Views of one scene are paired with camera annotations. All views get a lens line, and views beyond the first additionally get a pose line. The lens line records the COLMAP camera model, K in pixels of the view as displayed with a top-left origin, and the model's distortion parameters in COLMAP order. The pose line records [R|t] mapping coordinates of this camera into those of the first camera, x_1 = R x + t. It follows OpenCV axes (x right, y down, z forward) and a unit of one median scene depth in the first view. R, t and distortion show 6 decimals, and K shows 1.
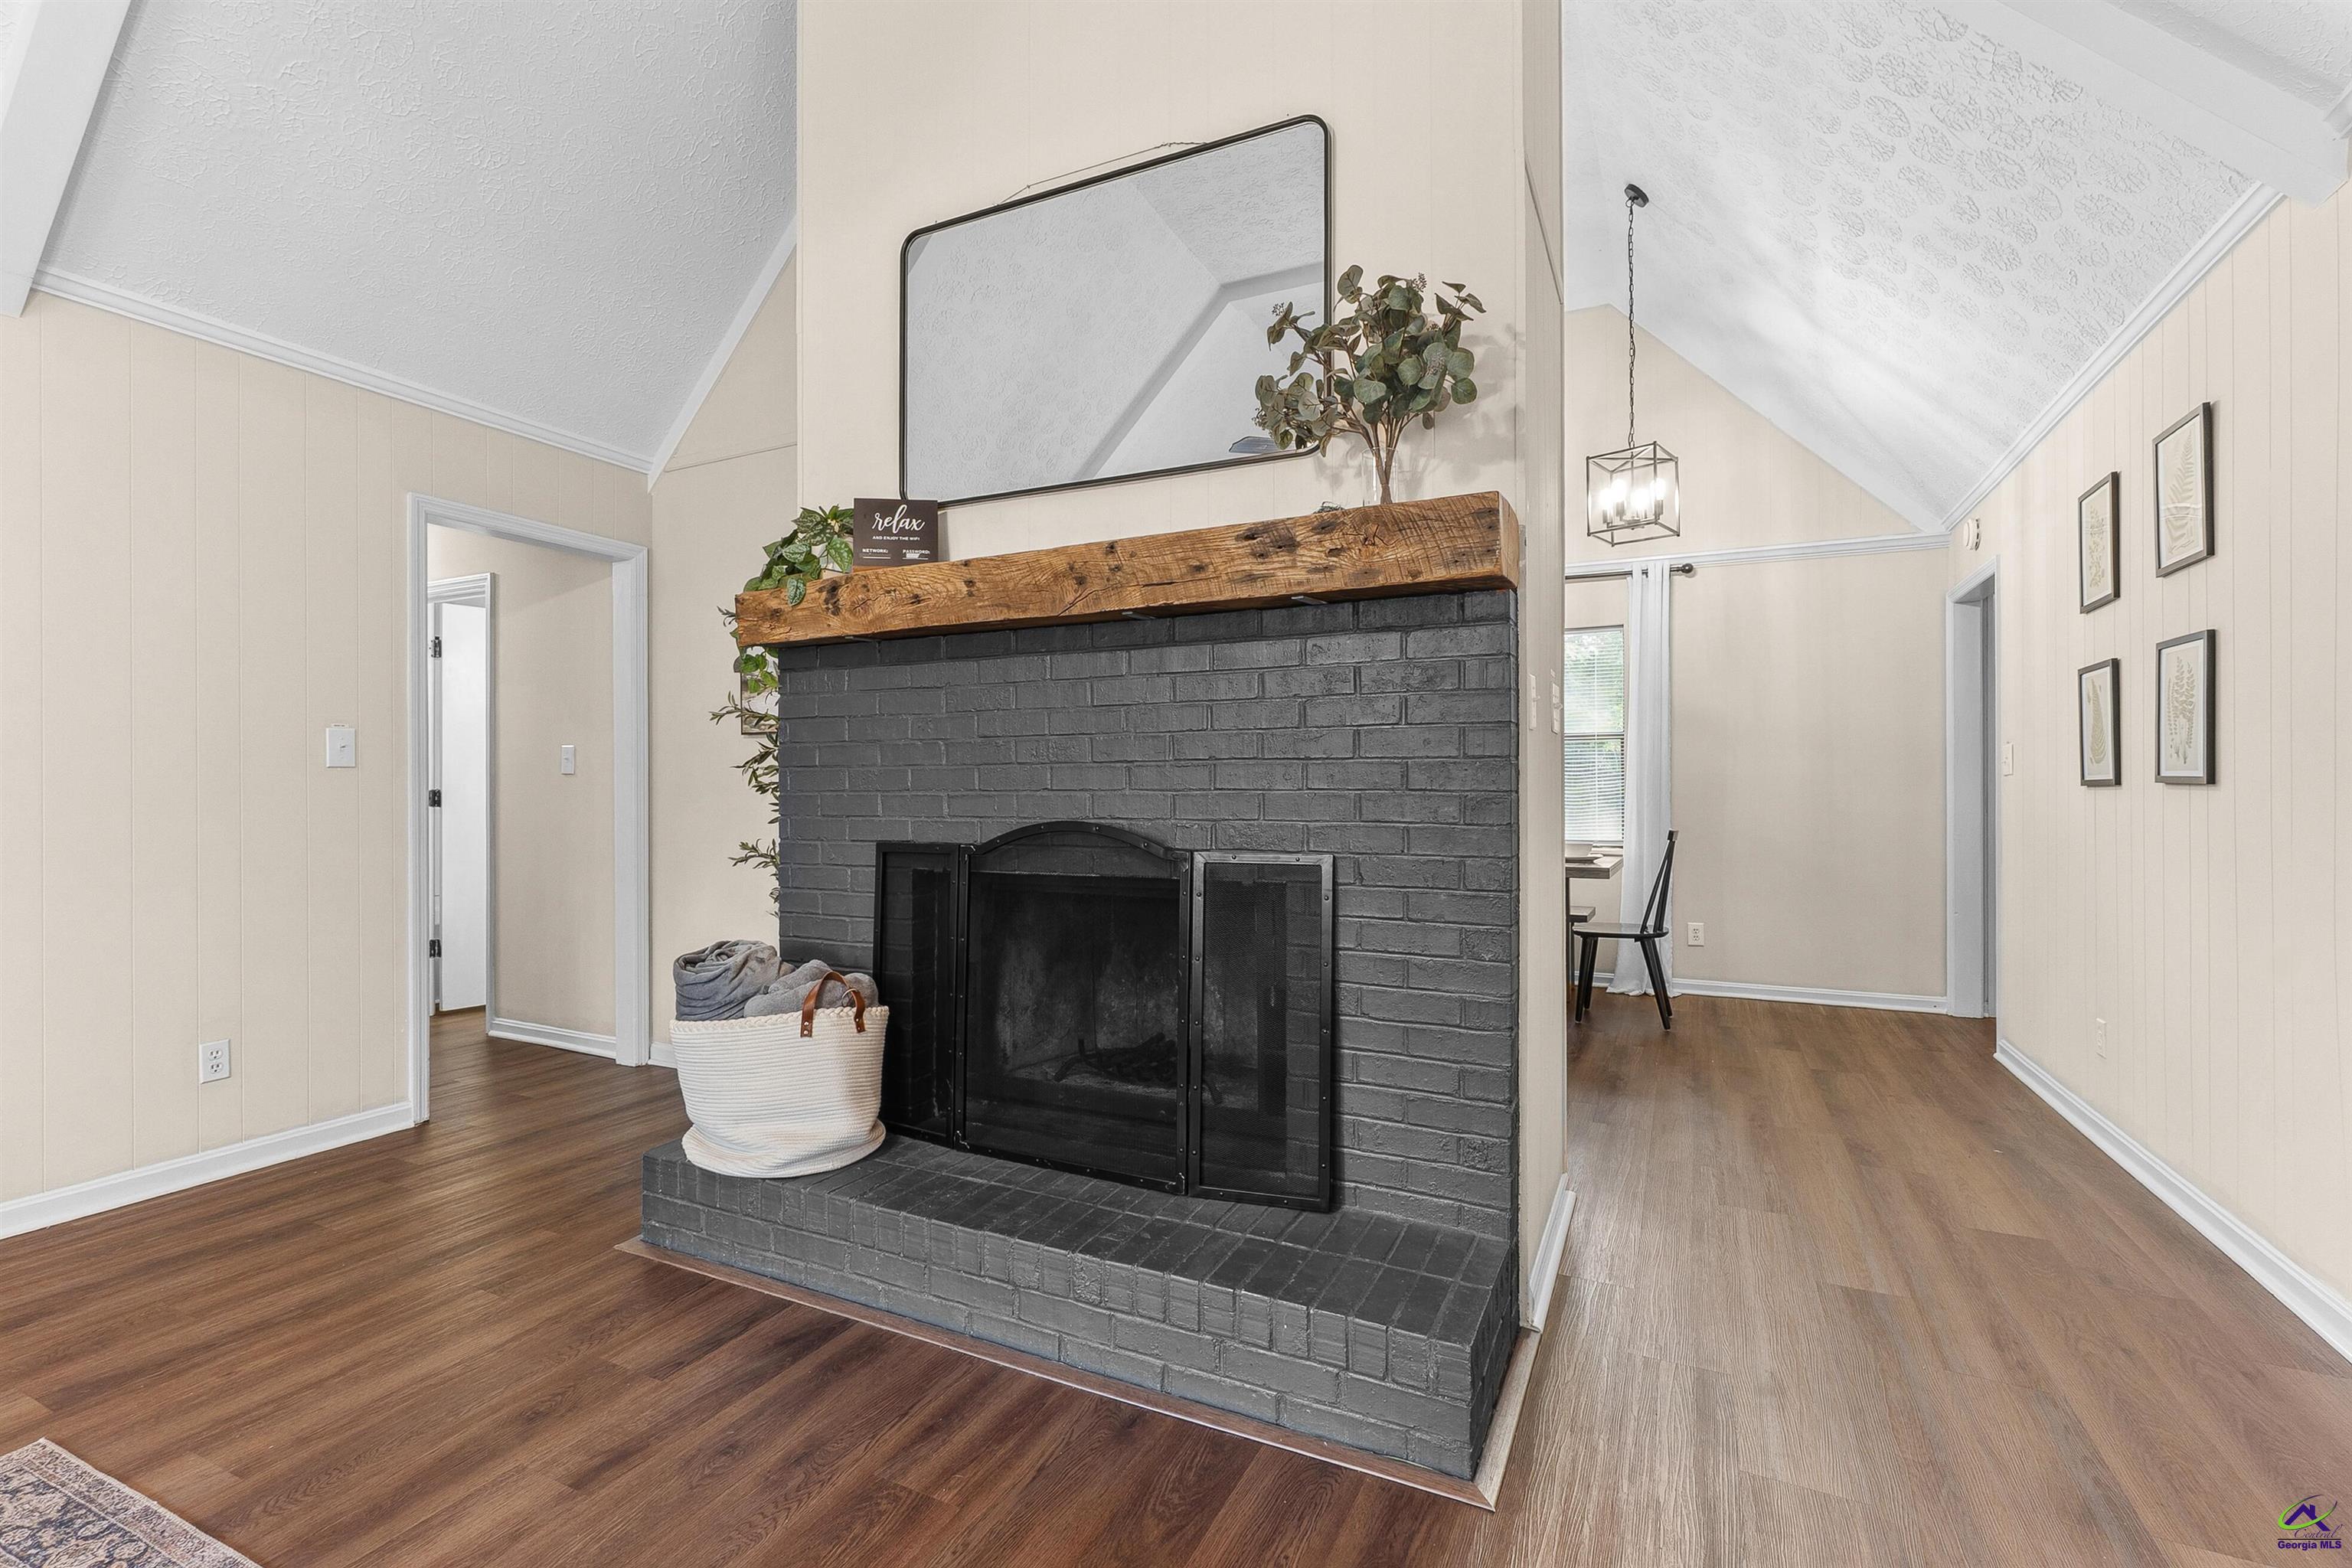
lens RADIAL K [[1035.4, 0, 1165.6], [0, 1035.4, 786.0], [0, 0, 1]] dist [-0.001261, 0.000011]
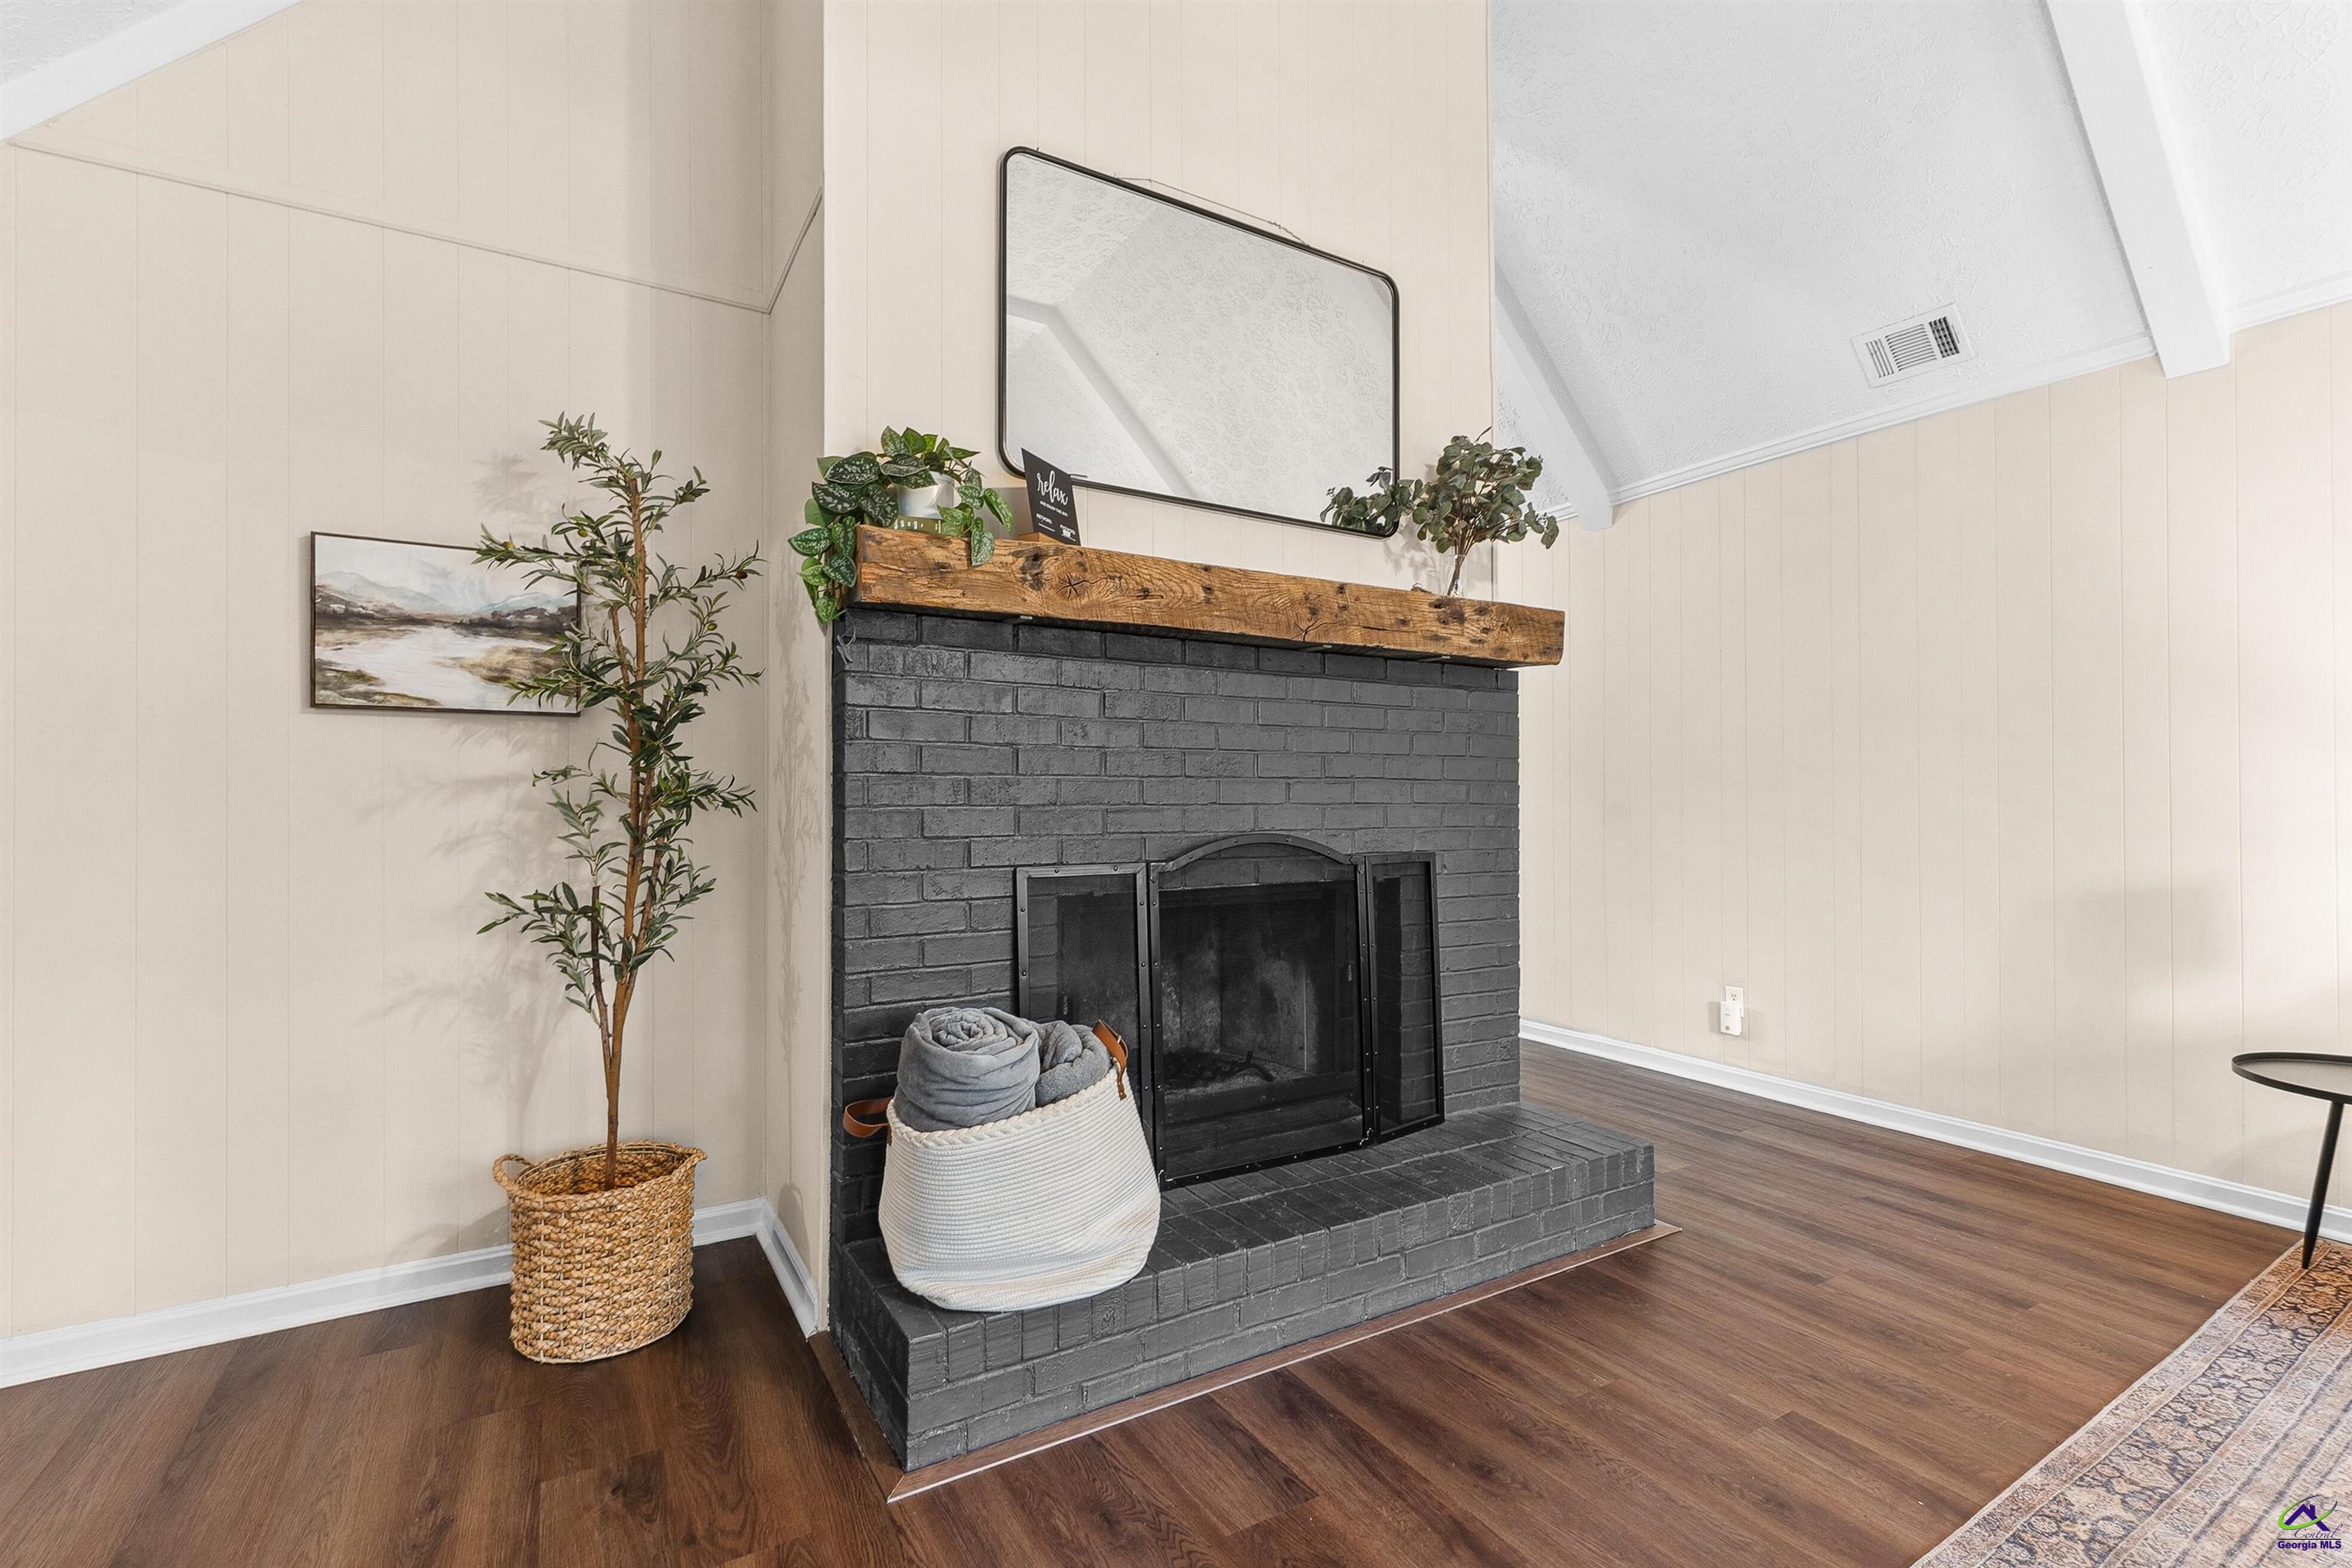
lens RADIAL K [[1035.4, 0, 1165.6], [0, 1035.4, 786.0], [0, 0, 1]] dist [-0.001261, 0.000011]
pose [[0.546209, 0.012748, 0.837552, -1.076928], [-0.002820, 0.999907, -0.013380, 0.000547], [-0.837644, 0.004947, 0.546194, 0.534945]]
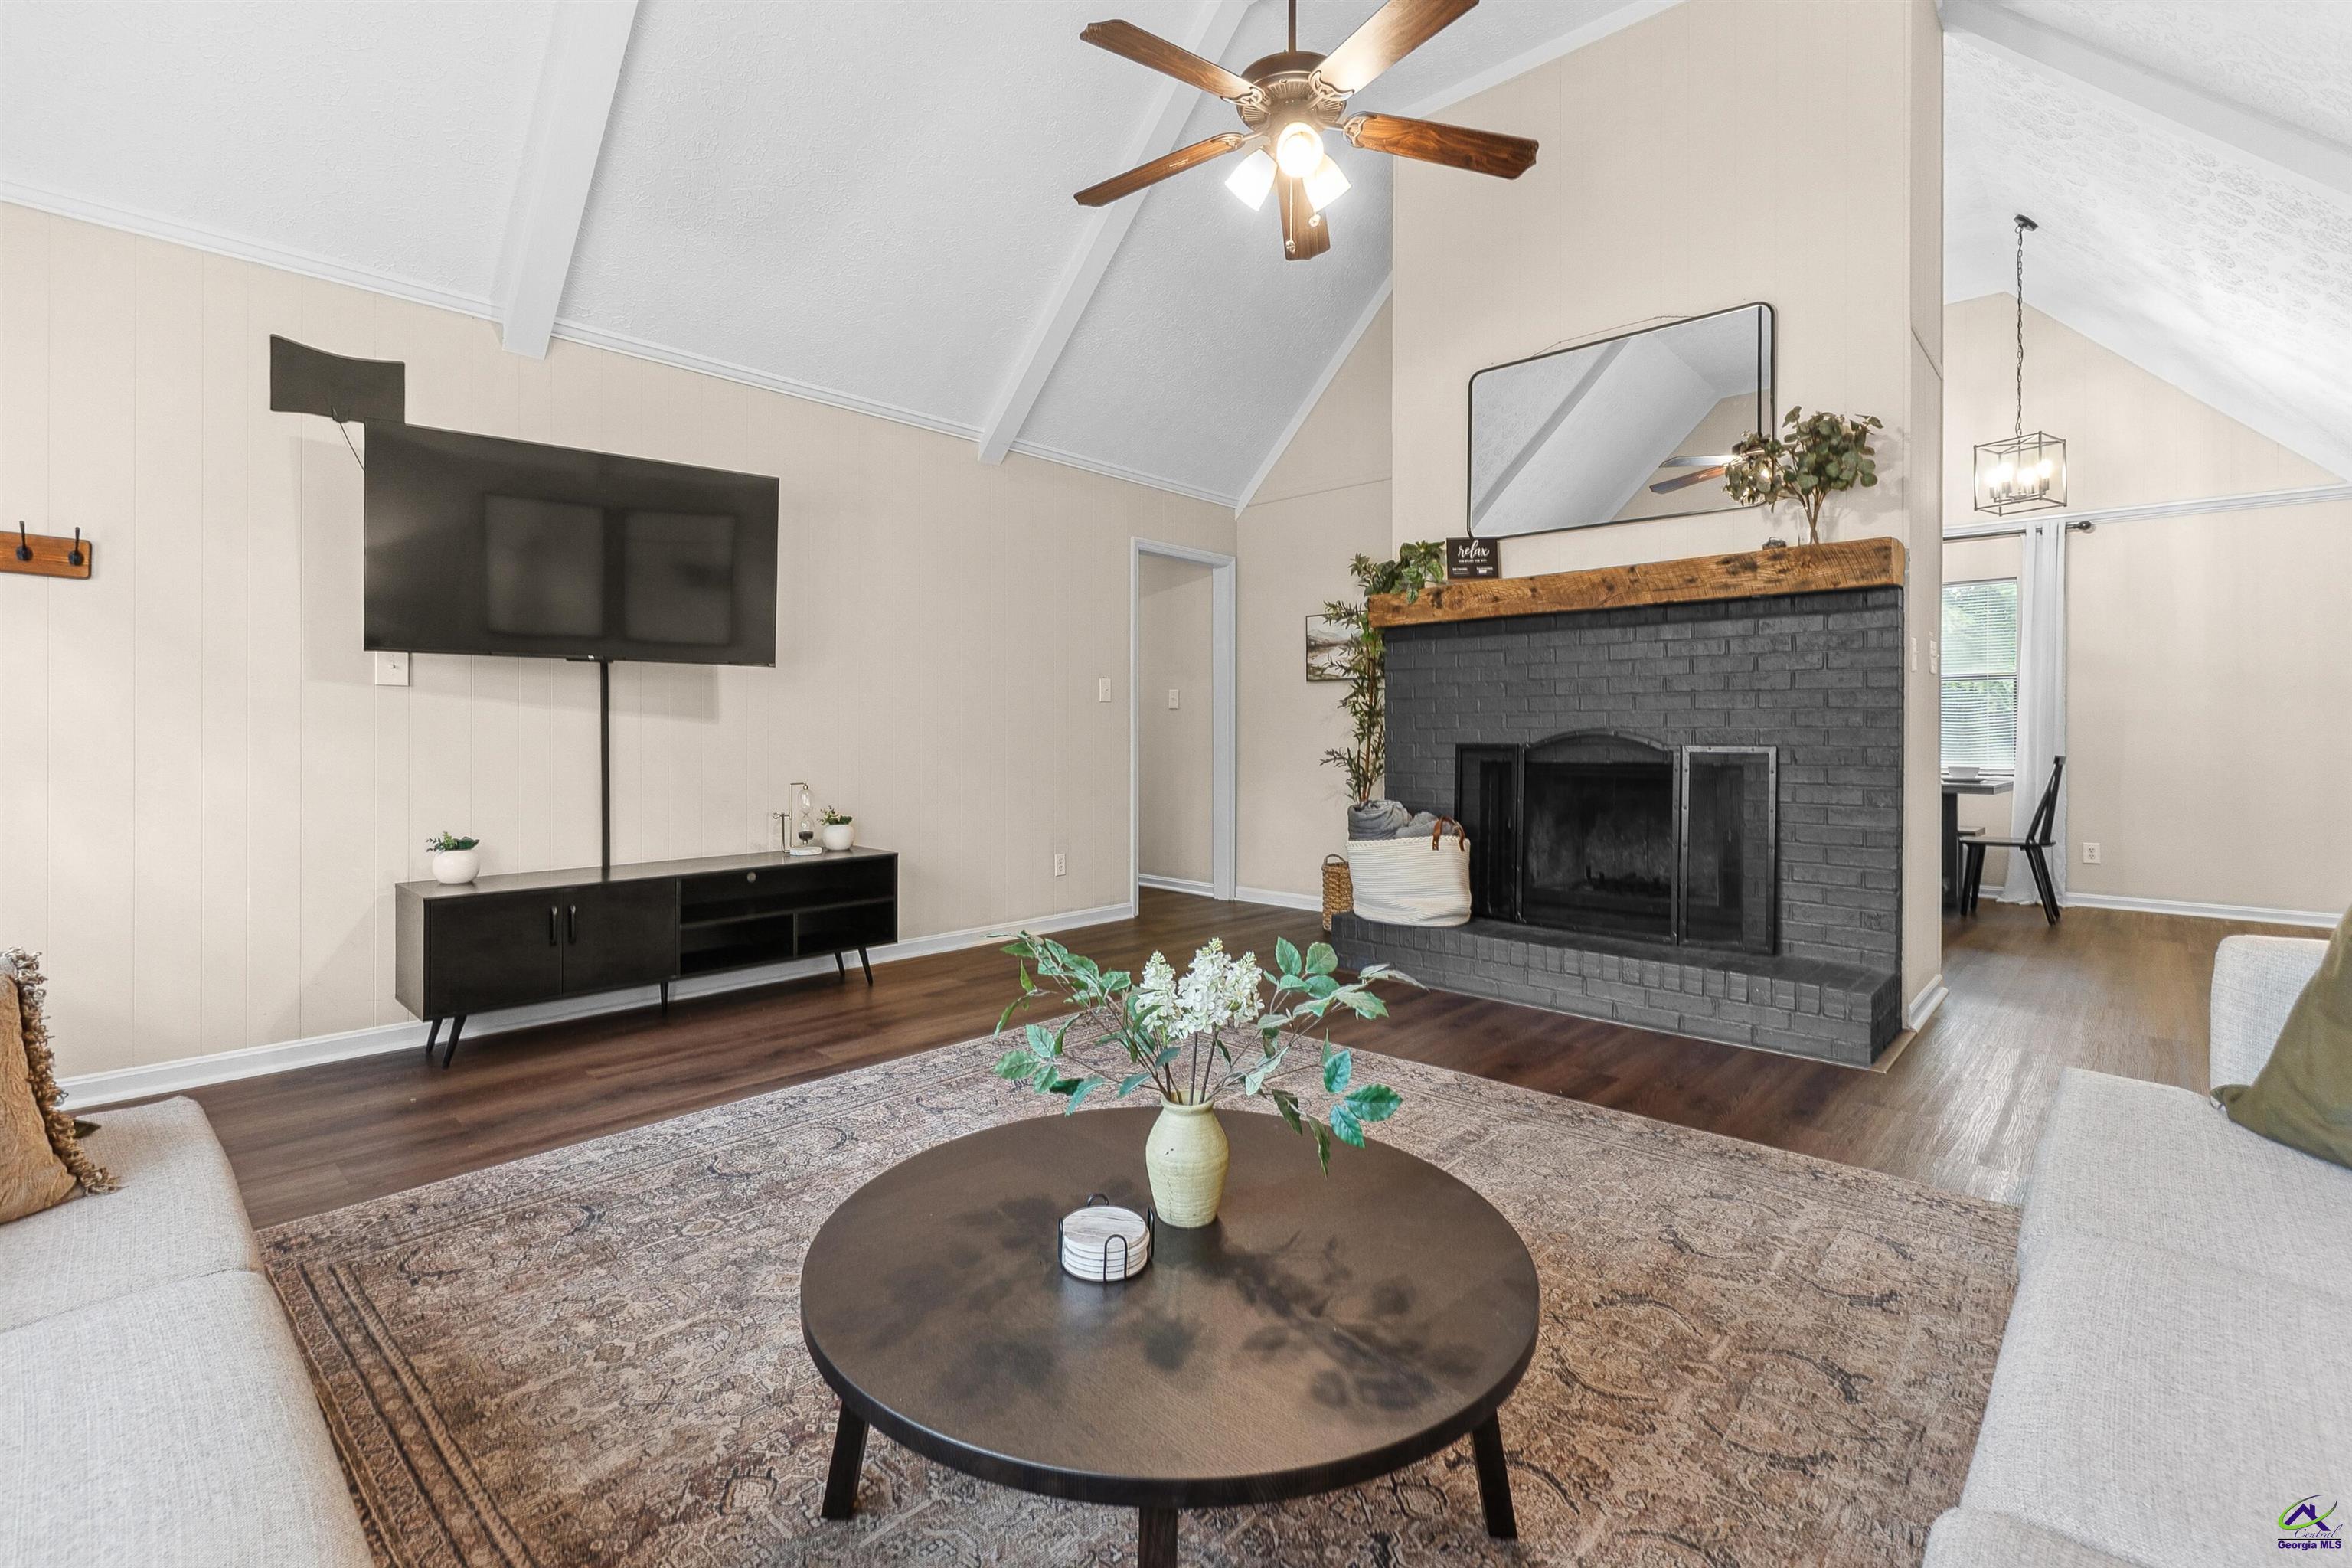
lens RADIAL K [[1041.4, 0, 1171.1], [0, 1041.4, 734.1], [0, 0, 1]] dist [0.000752, 0.001562]
pose [[0.958394, 0.005357, -0.285397, -0.286226], [-0.005496, 0.999985, 0.000314, 0.048259], [0.285395, 0.001268, 0.958409, -0.870566]]
